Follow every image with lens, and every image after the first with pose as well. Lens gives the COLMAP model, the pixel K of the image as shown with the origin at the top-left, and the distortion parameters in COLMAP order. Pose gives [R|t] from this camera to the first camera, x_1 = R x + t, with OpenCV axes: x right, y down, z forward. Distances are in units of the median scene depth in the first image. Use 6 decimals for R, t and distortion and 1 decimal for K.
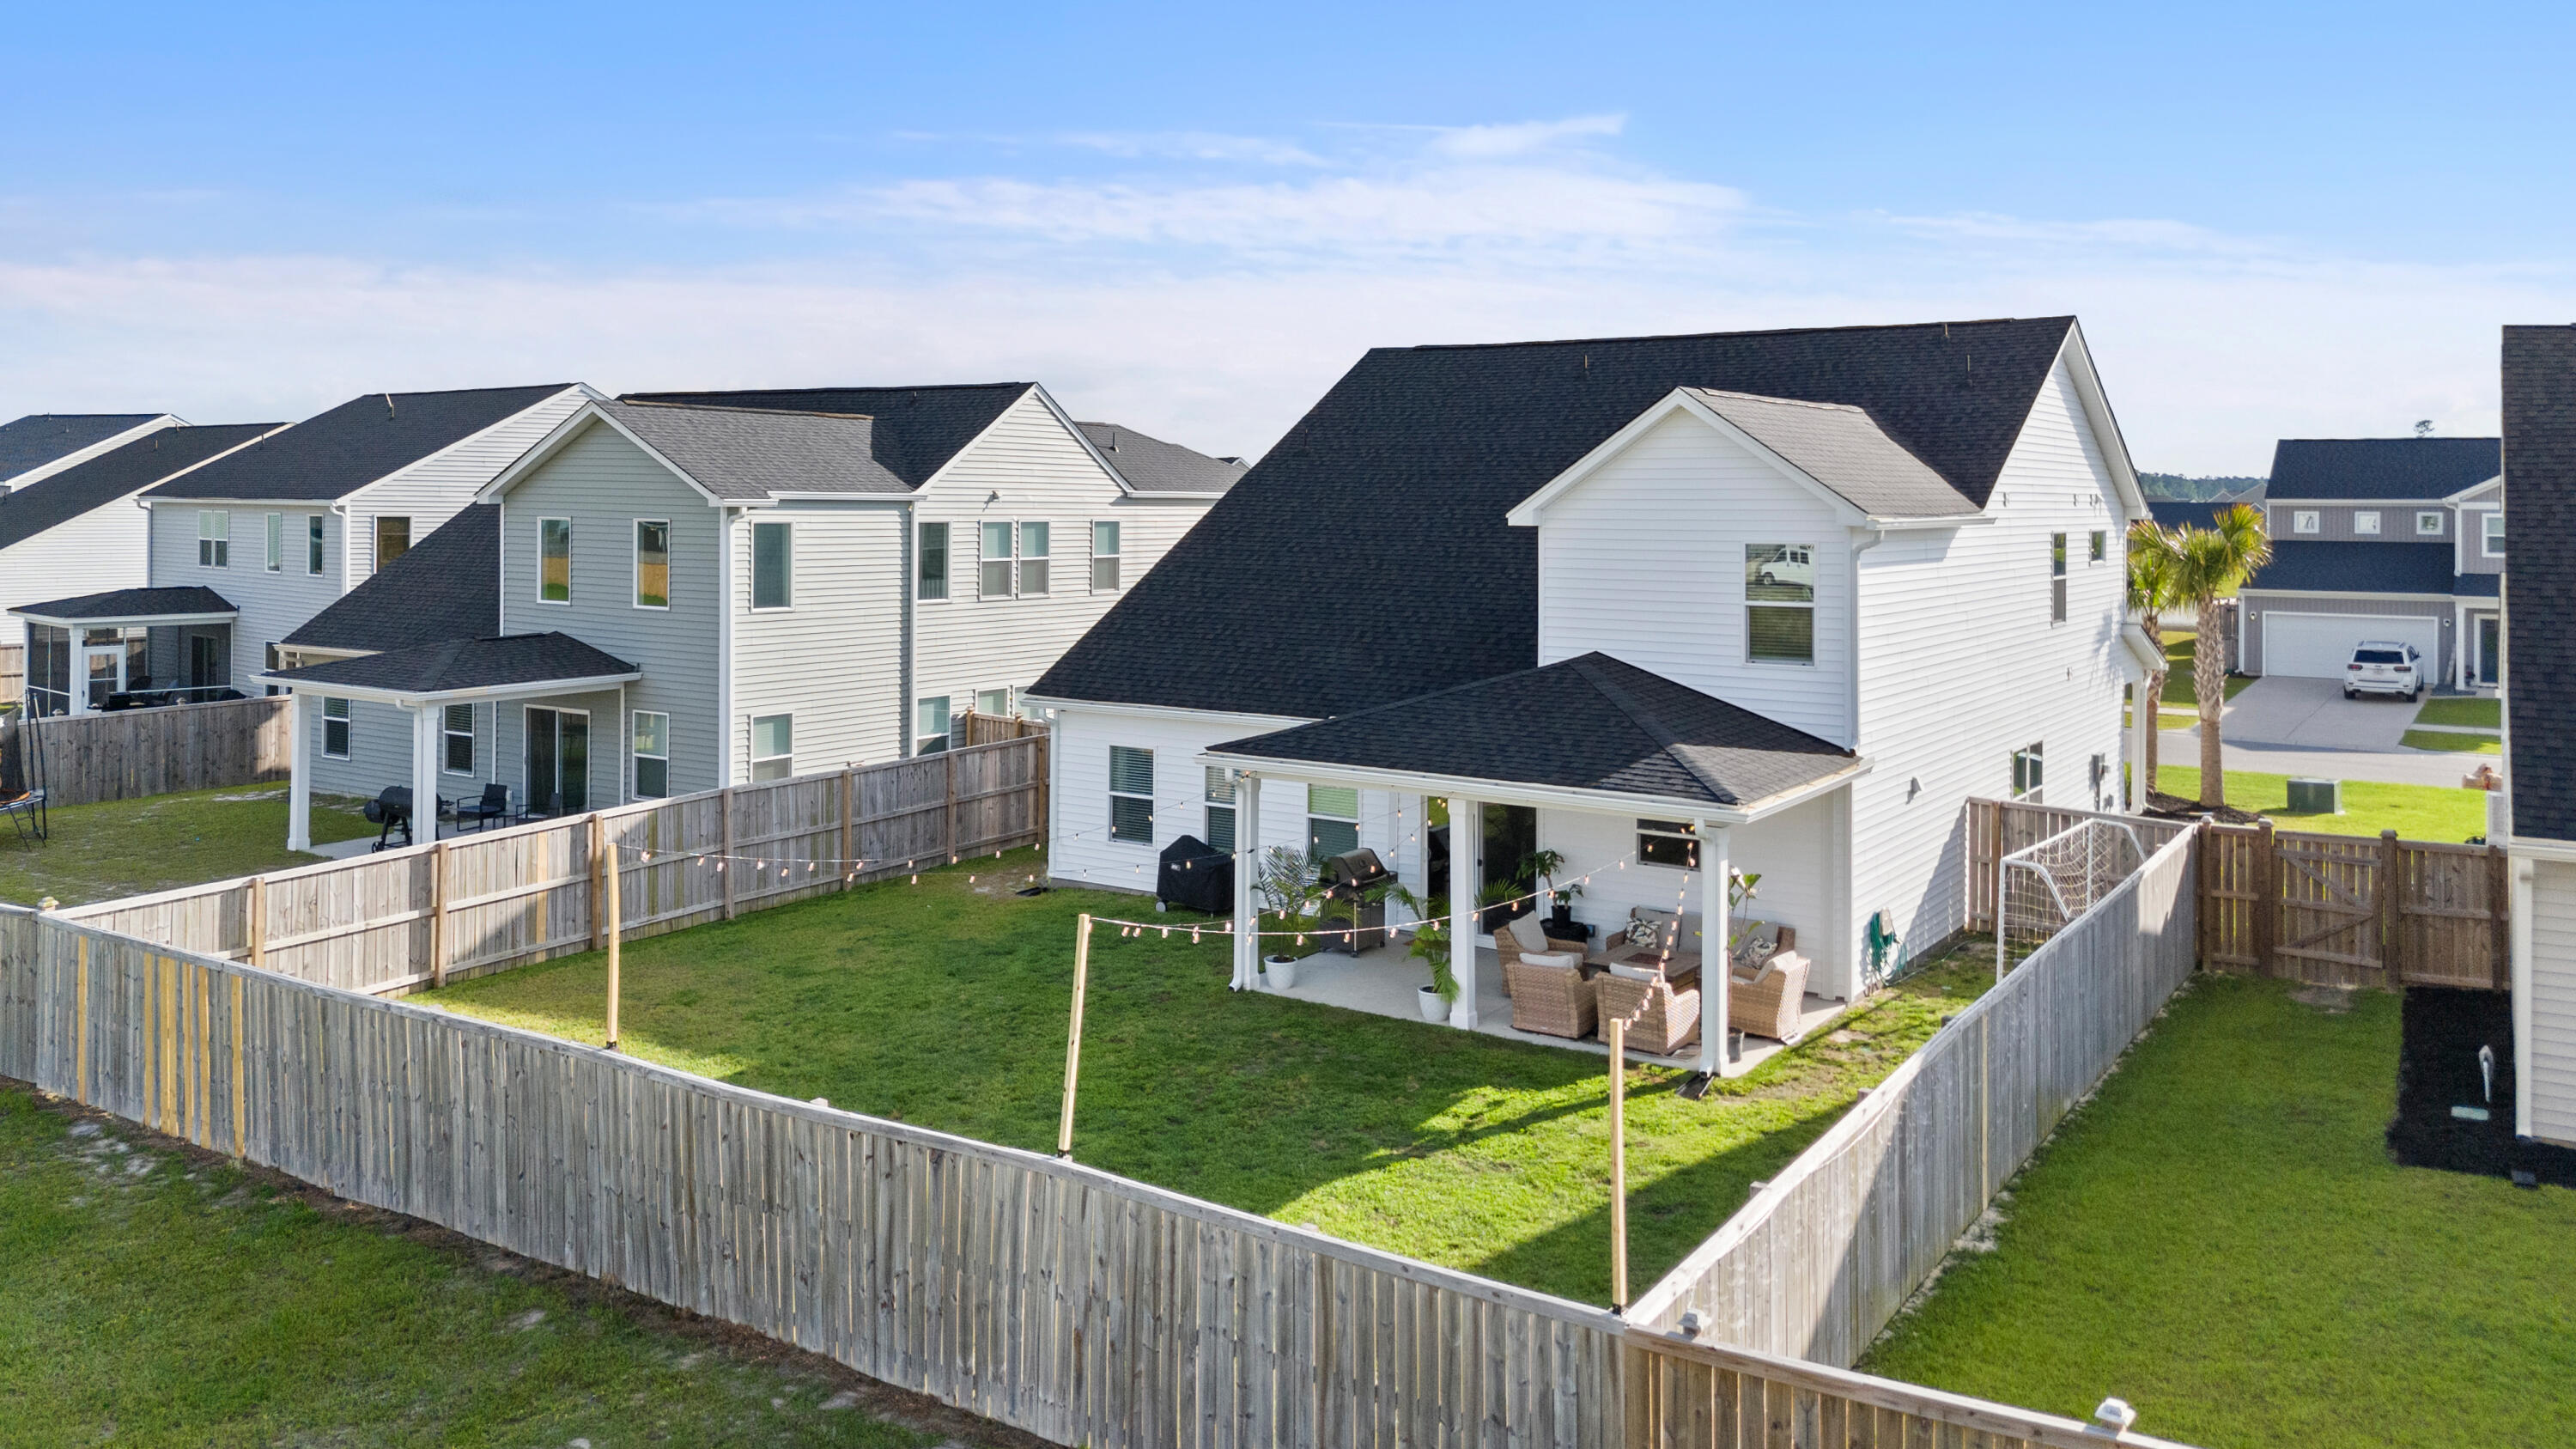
lens RADIAL K [[1933.0, 0, 1287.2], [0, 1933.0, 552.6], [0, 0, 1]] dist [0.059759, -0.041899]
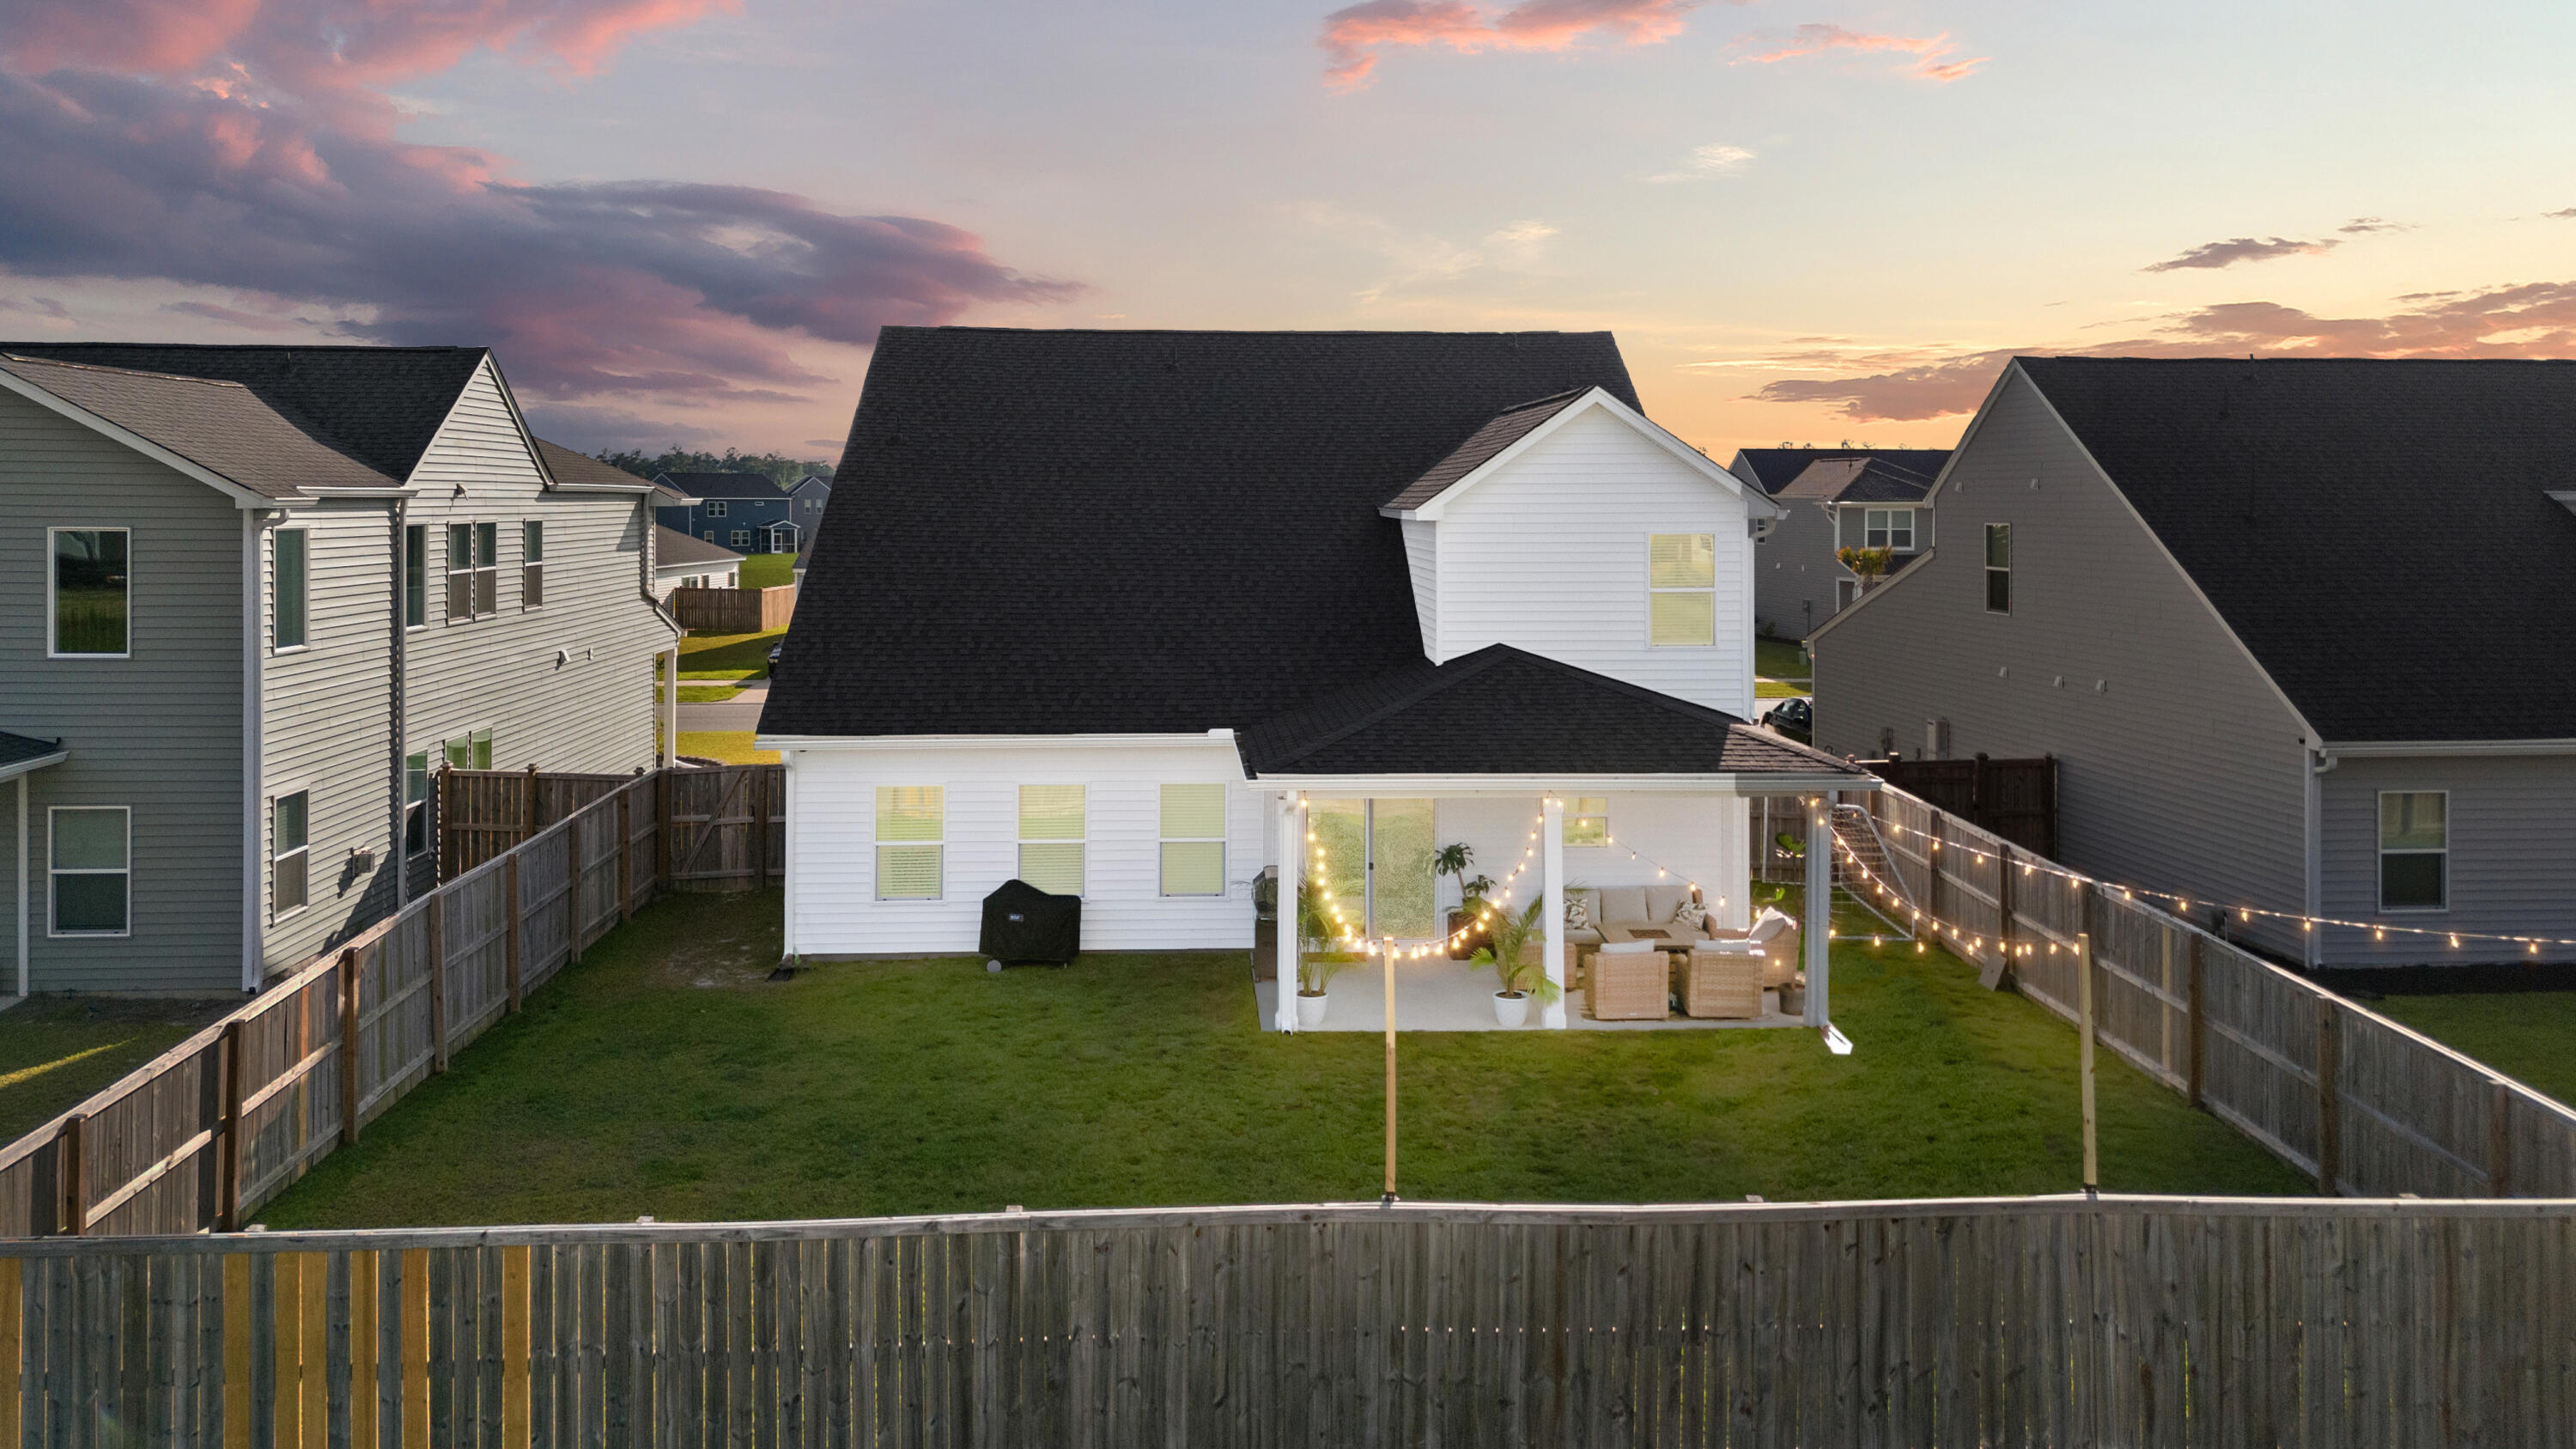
lens RADIAL K [[1933.0, 0, 1287.2], [0, 1933.0, 552.6], [0, 0, 1]] dist [0.059759, -0.041899]
pose [[0.802239, -0.022232, 0.596589, -0.473458], [0.019765, 0.999748, 0.010678, -0.008262], [-0.596675, 0.003225, 0.802476, 0.224752]]
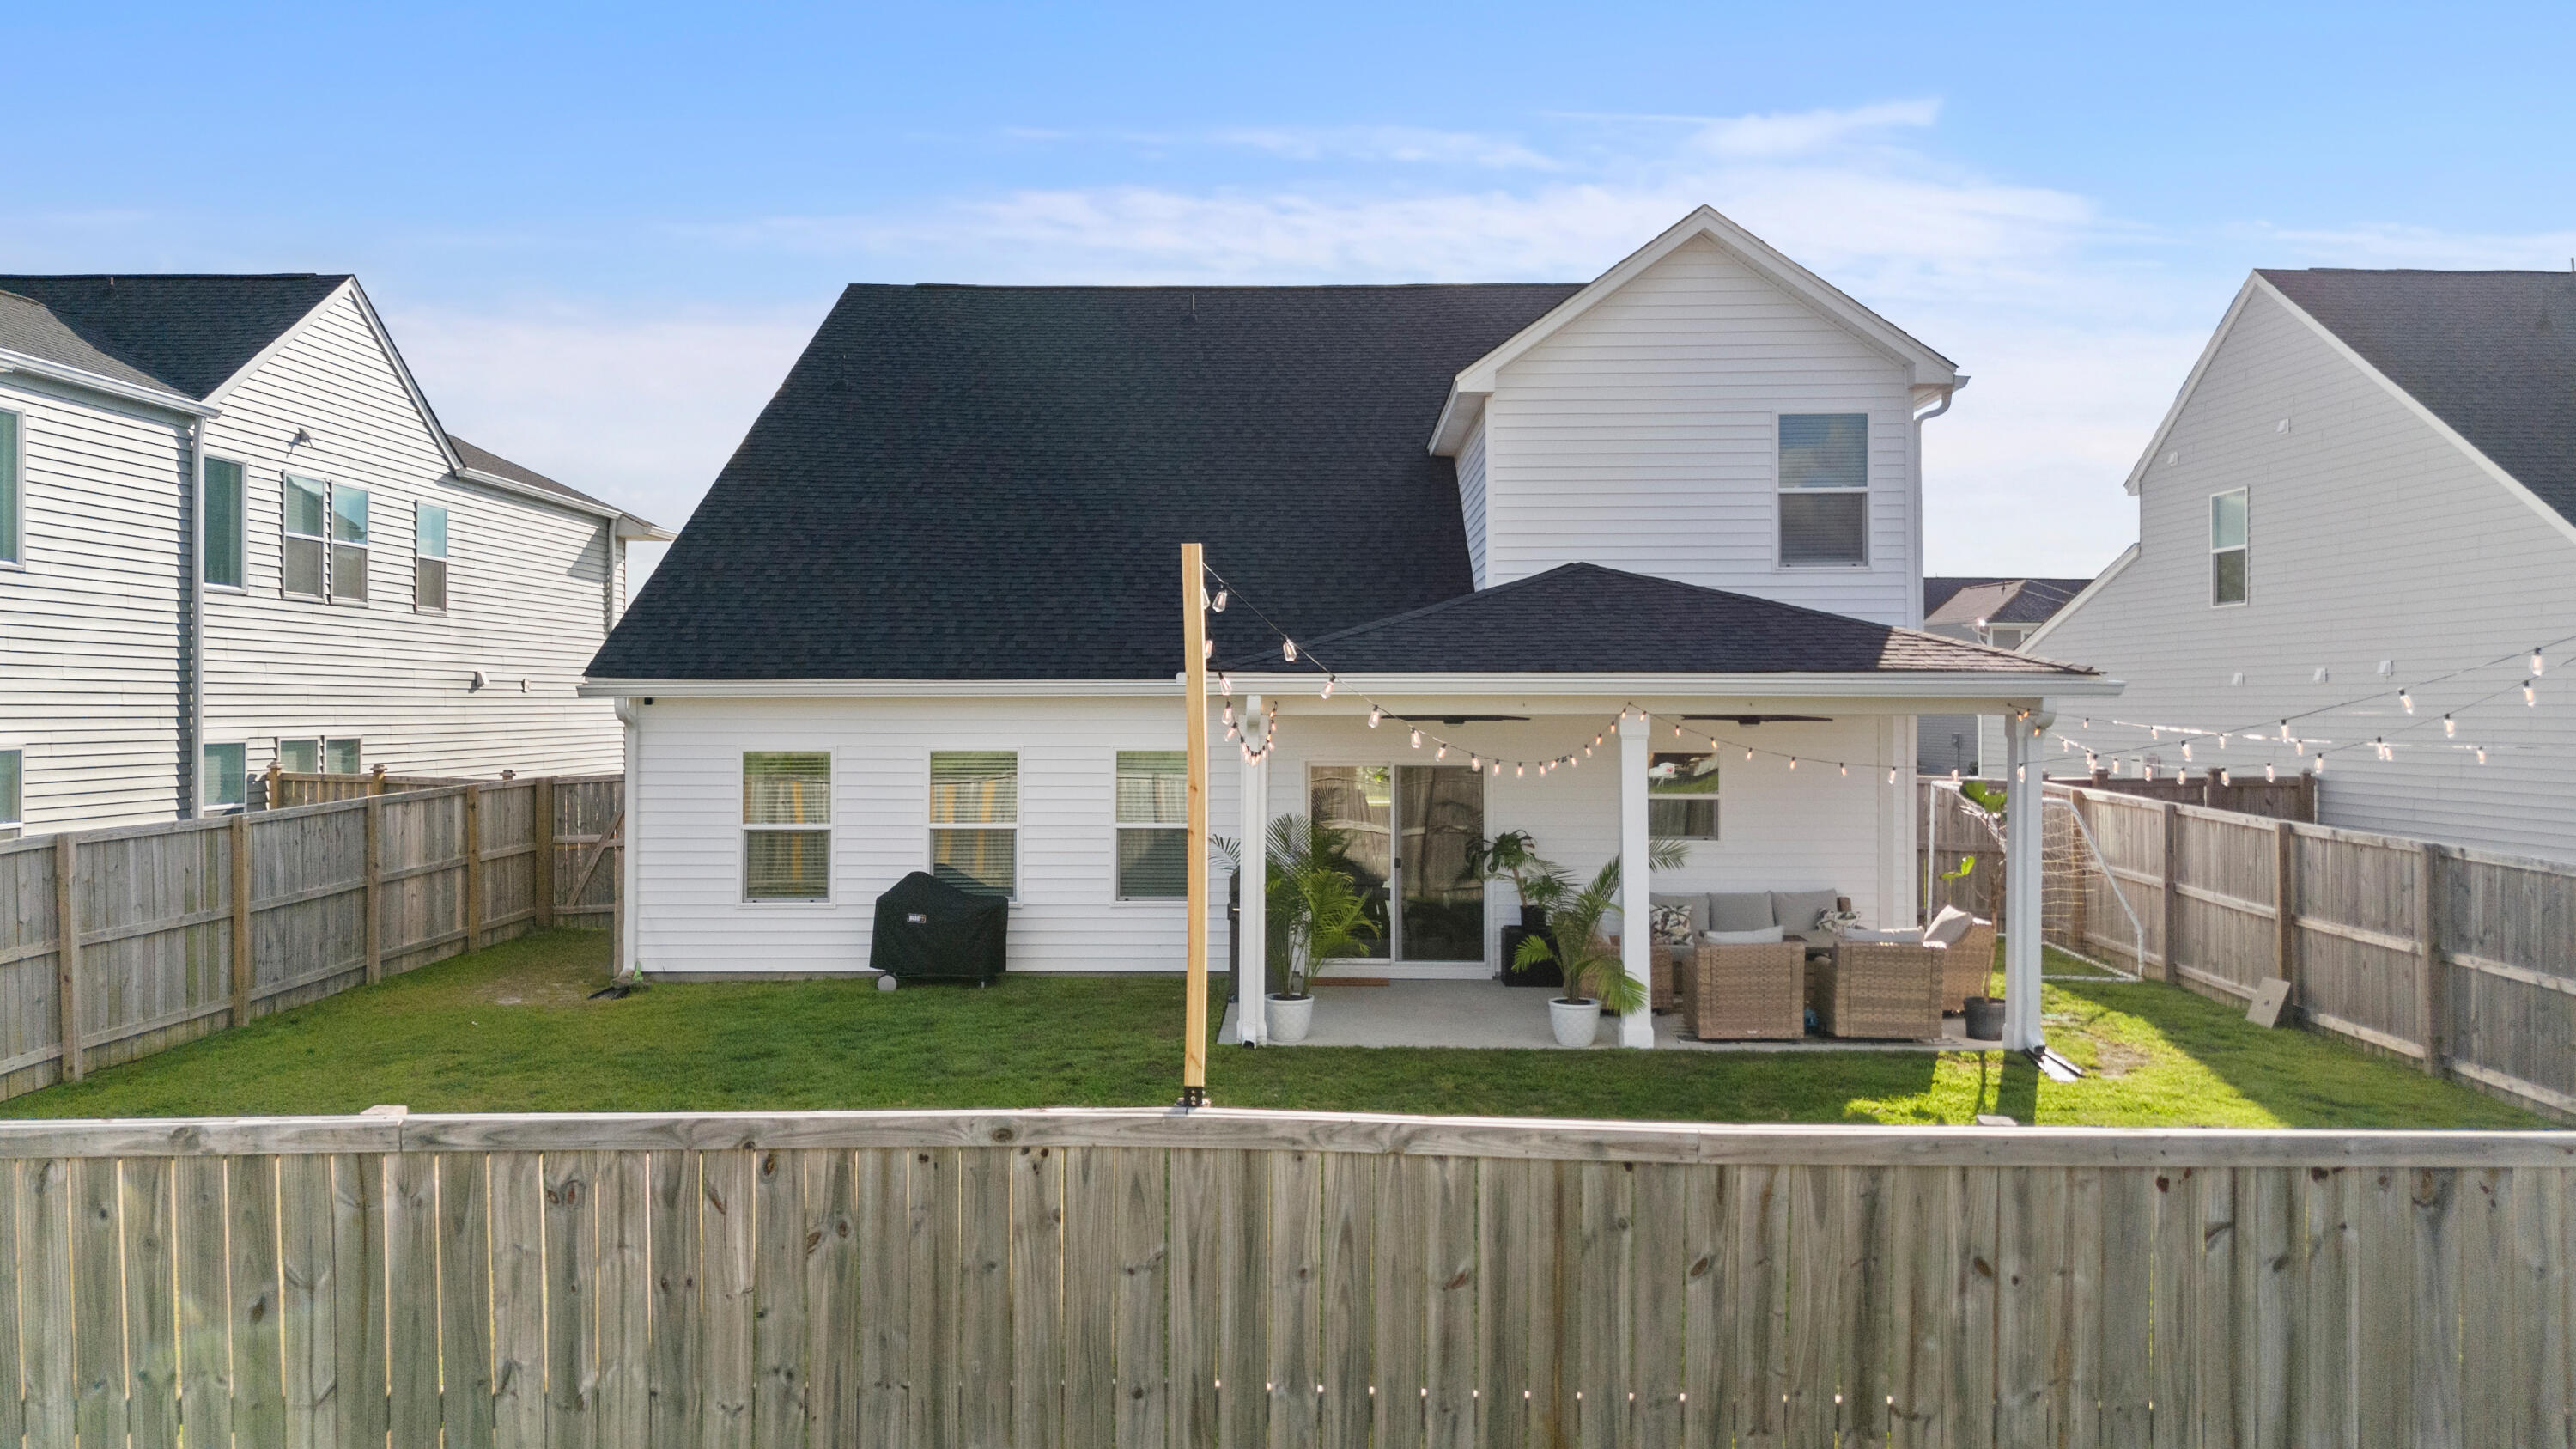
lens RADIAL K [[1890.8, 0, 1293.2], [0, 1890.8, 725.4], [0, 0, 1]] dist [0.057439, -0.040306]
pose [[0.840866, -0.011344, 0.541125, -0.293991], [0.019563, 0.999764, -0.009441, 0.105422], [-0.540890, 0.018525, 0.840889, 0.390751]]
